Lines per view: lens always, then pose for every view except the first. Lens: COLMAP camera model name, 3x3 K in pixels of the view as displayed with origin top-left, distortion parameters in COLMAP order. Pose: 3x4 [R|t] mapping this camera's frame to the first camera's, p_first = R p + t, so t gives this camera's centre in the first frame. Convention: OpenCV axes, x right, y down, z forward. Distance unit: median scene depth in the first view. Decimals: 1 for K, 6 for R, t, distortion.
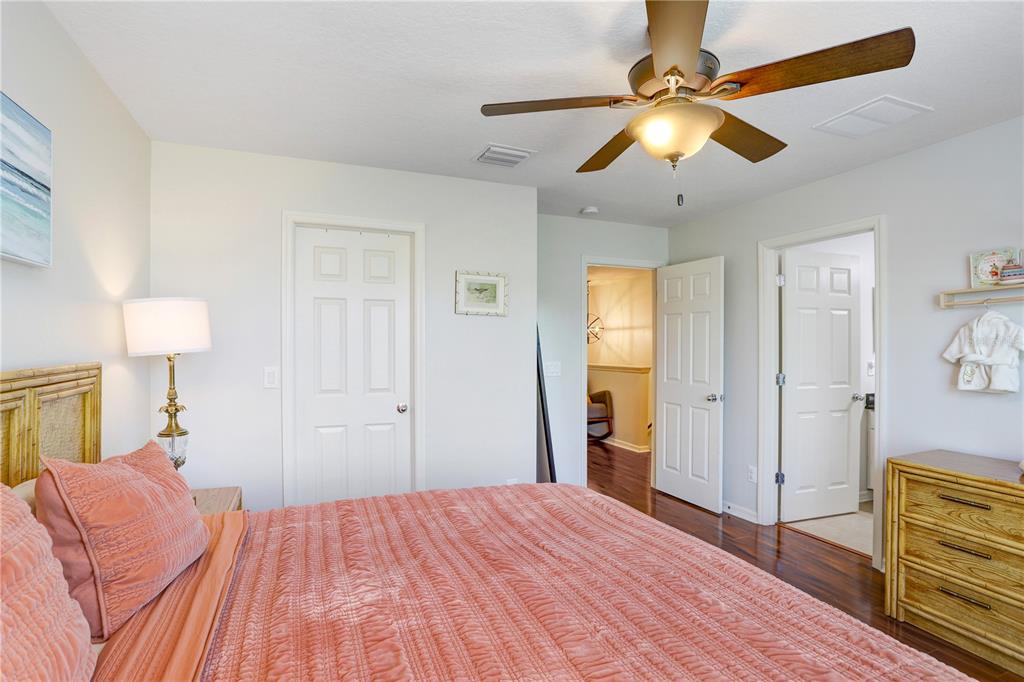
lens RADIAL K [[519.2, 0, 512.0], [0, 519.2, 341.0], [0, 0, 1]] dist [-0.000247, 0.000254]
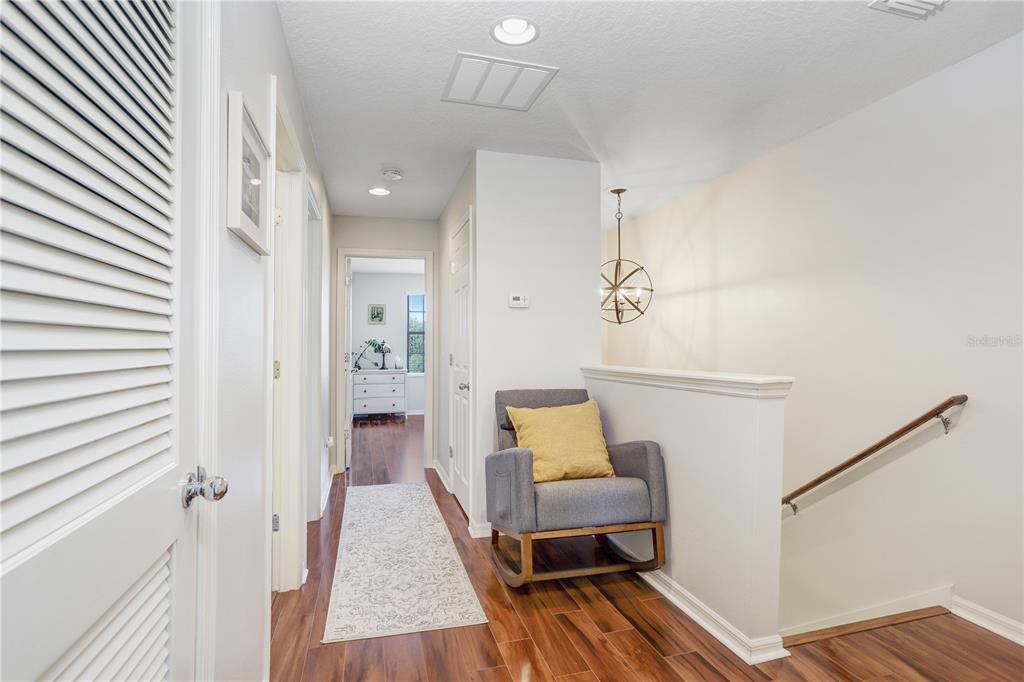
lens RADIAL K [[519.2, 0, 512.0], [0, 519.2, 341.0], [0, 0, 1]] dist [-0.000247, 0.000254]
pose [[0.992379, -0.004017, -0.123155, 0.109311], [0.002843, 0.999949, -0.009704, 0.026579], [0.123188, 0.009280, 0.992340, 0.524724]]
